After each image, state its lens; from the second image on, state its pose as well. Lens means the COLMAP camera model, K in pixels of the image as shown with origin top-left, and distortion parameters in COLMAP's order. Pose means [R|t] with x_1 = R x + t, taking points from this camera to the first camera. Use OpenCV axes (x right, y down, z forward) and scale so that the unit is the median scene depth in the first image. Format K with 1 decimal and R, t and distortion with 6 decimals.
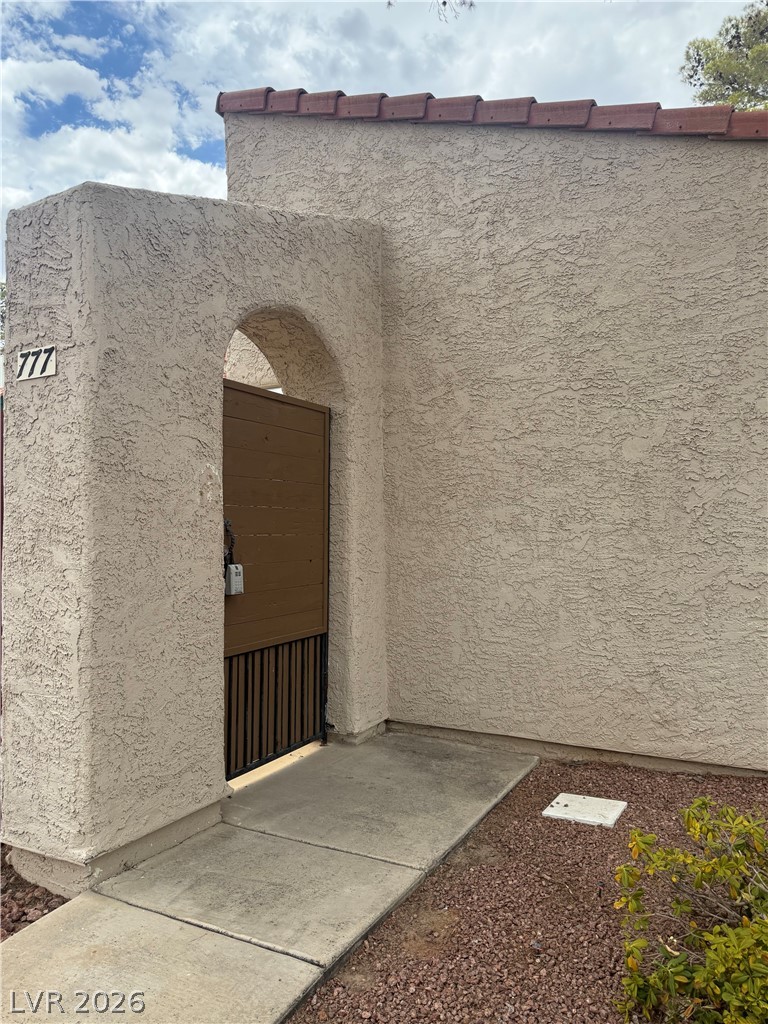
lens RADIAL K [[731.2, 0, 360.0], [0, 731.2, 510.8], [0, 0, 1]] dist [0.058147, -0.079879]
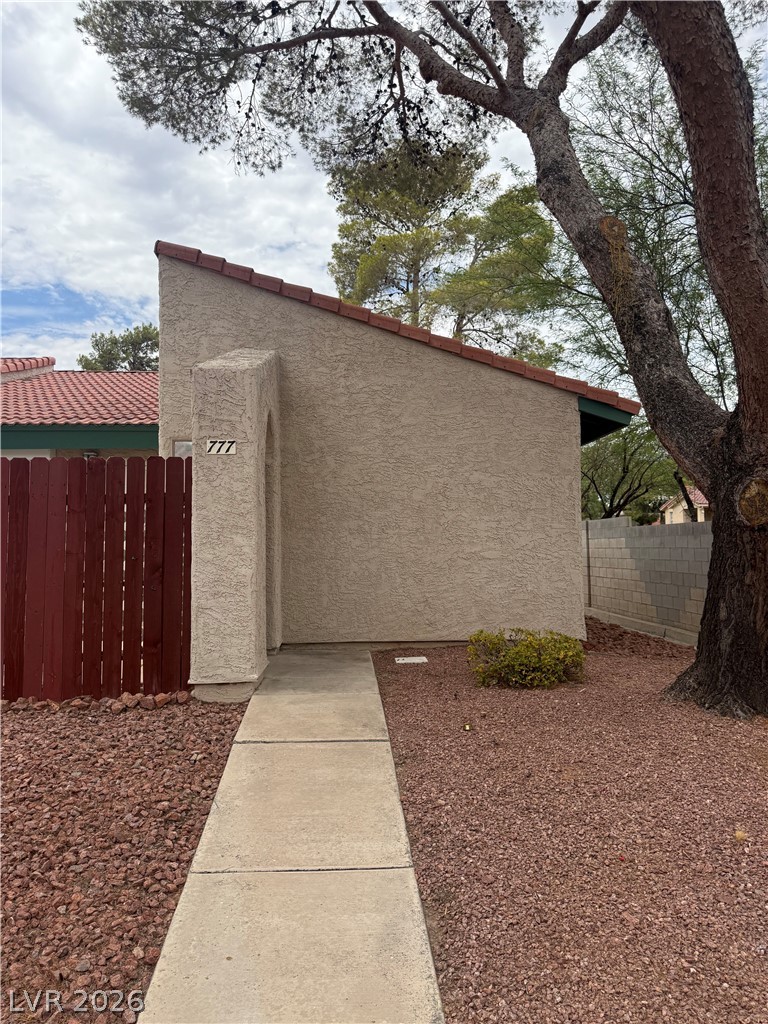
lens RADIAL K [[731.2, 0, 379.2], [0, 731.2, 511.0], [0, 0, 1]] dist [0.058147, -0.079879]
pose [[0.847128, 0.026669, 0.530719, -0.786509], [-0.015759, 0.999561, -0.025073, 0.016196], [-0.531154, 0.012877, 0.847177, -0.664985]]
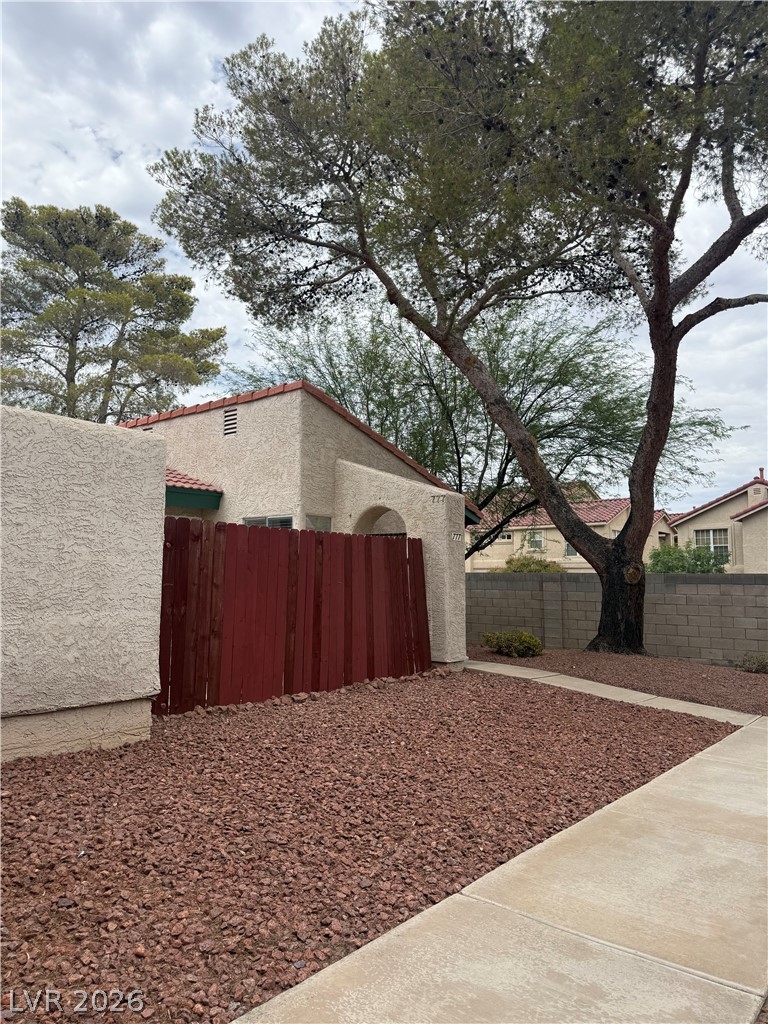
lens RADIAL K [[731.2, 0, 388.8], [0, 731.2, 508.9], [0, 0, 1]] dist [0.058147, -0.079879]
pose [[0.205214, 0.103365, 0.973244, -2.981093], [-0.040128, 0.994460, -0.097157, 0.030193], [-0.977894, -0.019116, 0.208224, 0.373438]]
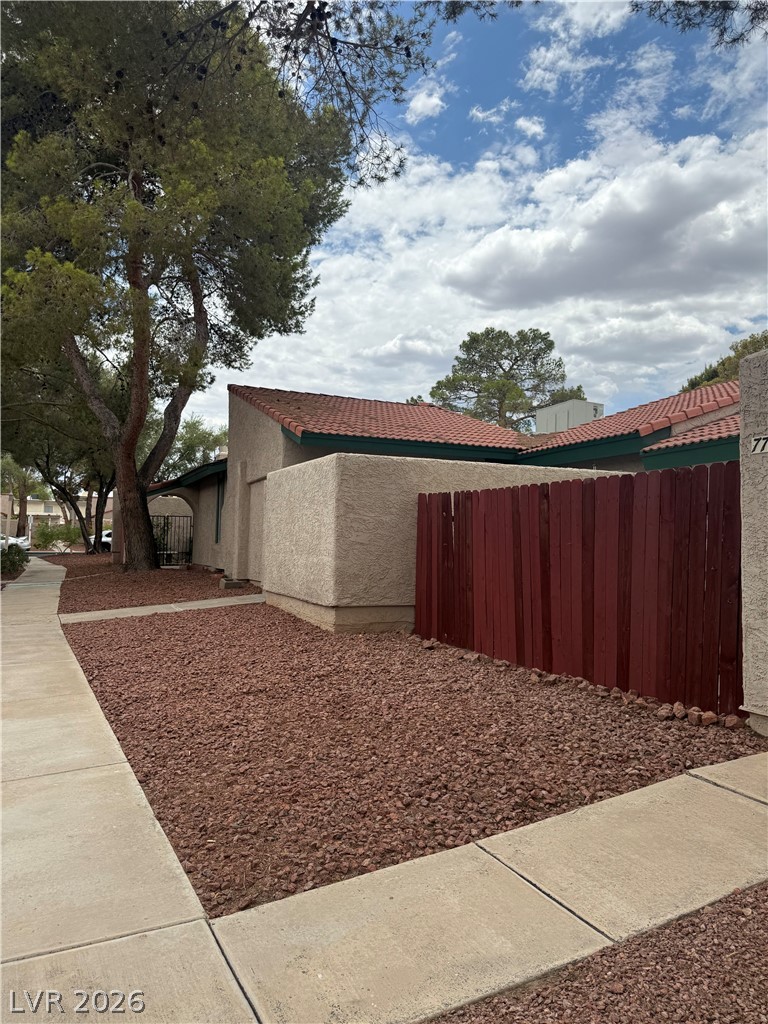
lens RADIAL K [[731.2, 0, 378.6], [0, 731.2, 511.0], [0, 0, 1]] dist [0.058147, -0.079879]
pose [[0.791873, -0.012085, -0.610566, -0.061789], [0.001429, 0.999838, -0.017936, -0.004722], [0.610684, 0.013331, 0.791763, -0.678710]]
